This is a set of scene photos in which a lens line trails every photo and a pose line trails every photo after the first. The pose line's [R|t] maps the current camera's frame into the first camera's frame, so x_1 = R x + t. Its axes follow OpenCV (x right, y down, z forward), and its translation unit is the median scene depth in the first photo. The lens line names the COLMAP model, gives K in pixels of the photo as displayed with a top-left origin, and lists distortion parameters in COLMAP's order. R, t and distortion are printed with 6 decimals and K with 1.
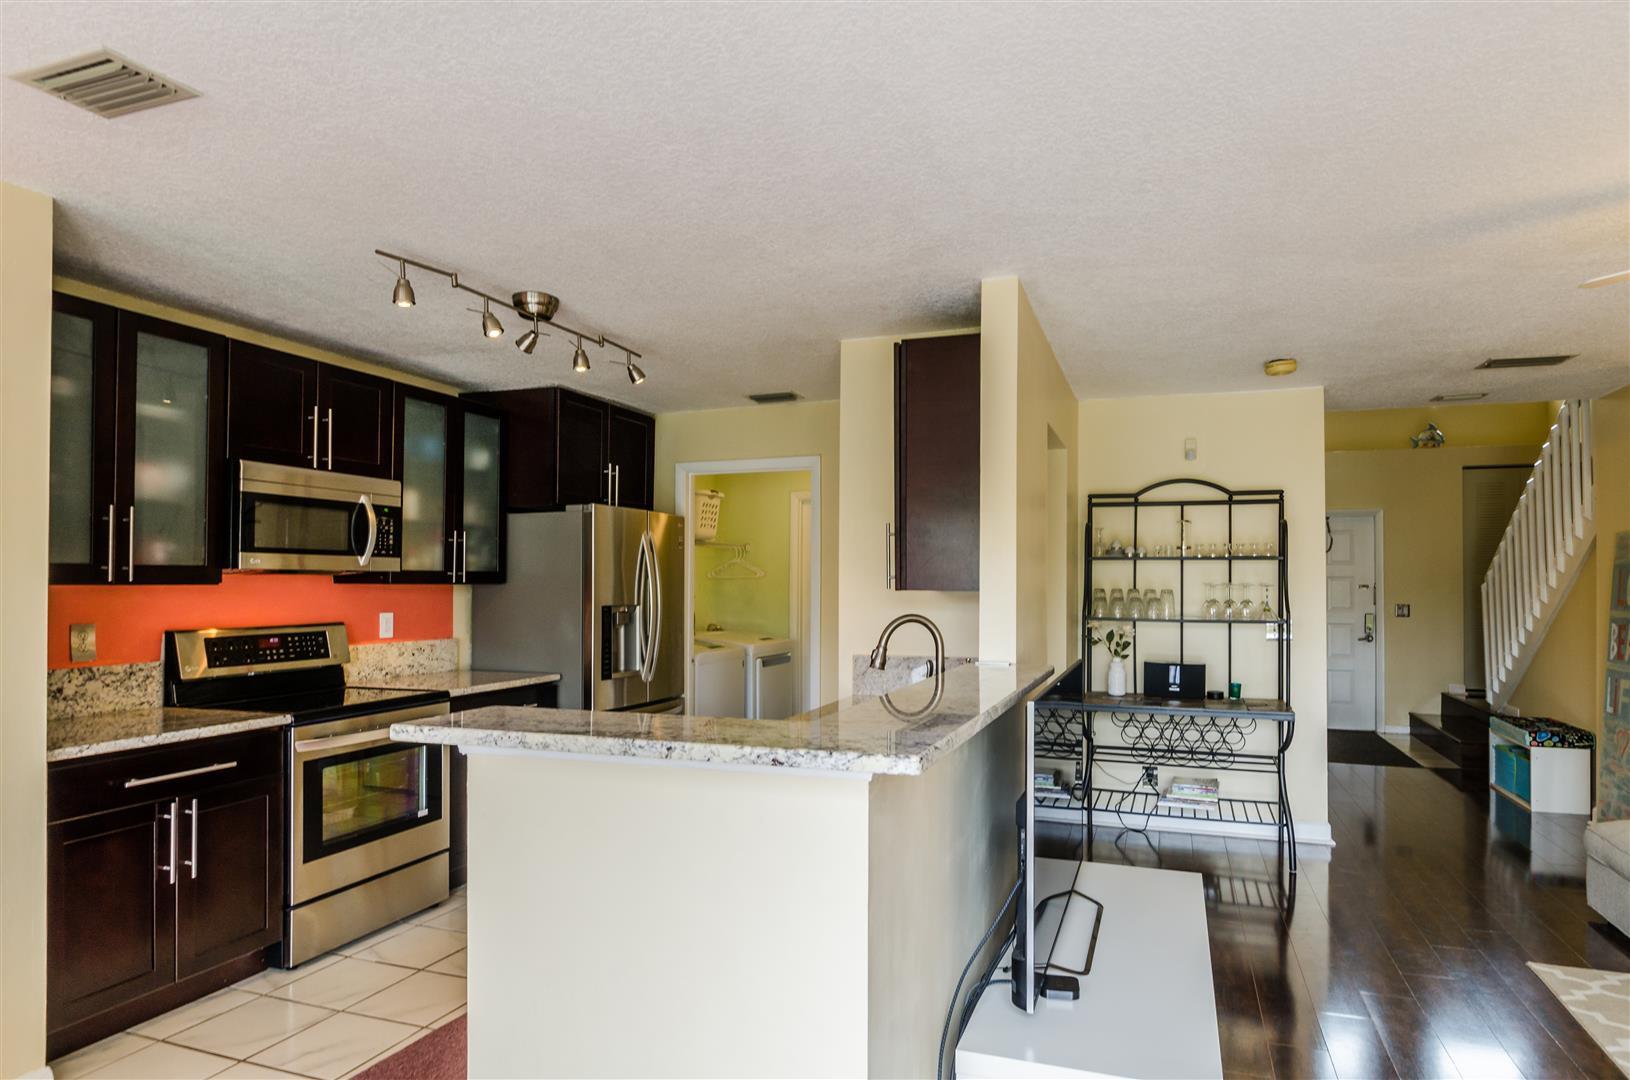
lens RADIAL K [[959.5, 0, 860.3], [0, 959.5, 583.9], [0, 0, 1]] dist [-0.002860, -0.003959]
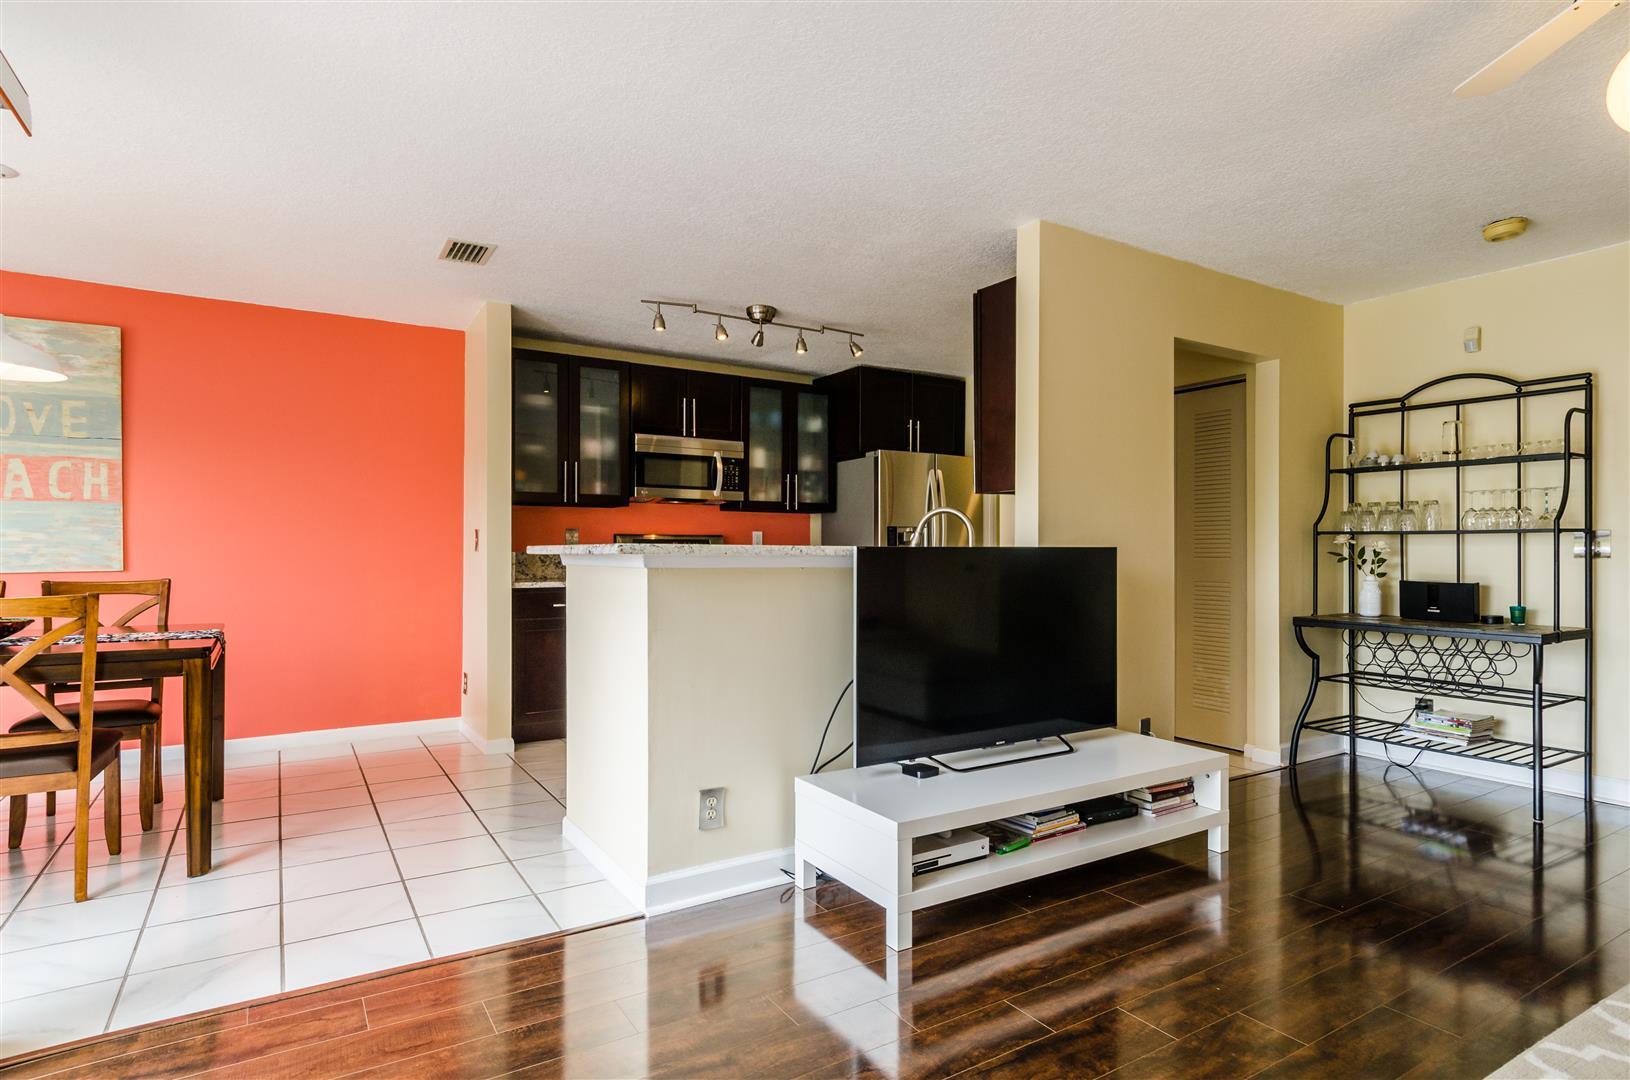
lens RADIAL K [[860.3, 0, 784.7], [0, 860.3, 561.8], [0, 0, 1]] dist [0.016370, -0.009881]
pose [[0.770529, 0.010589, -0.637317, 0.412701], [-0.000675, 0.999875, 0.015798, 0.057037], [0.637405, -0.011743, 0.770439, -0.015257]]
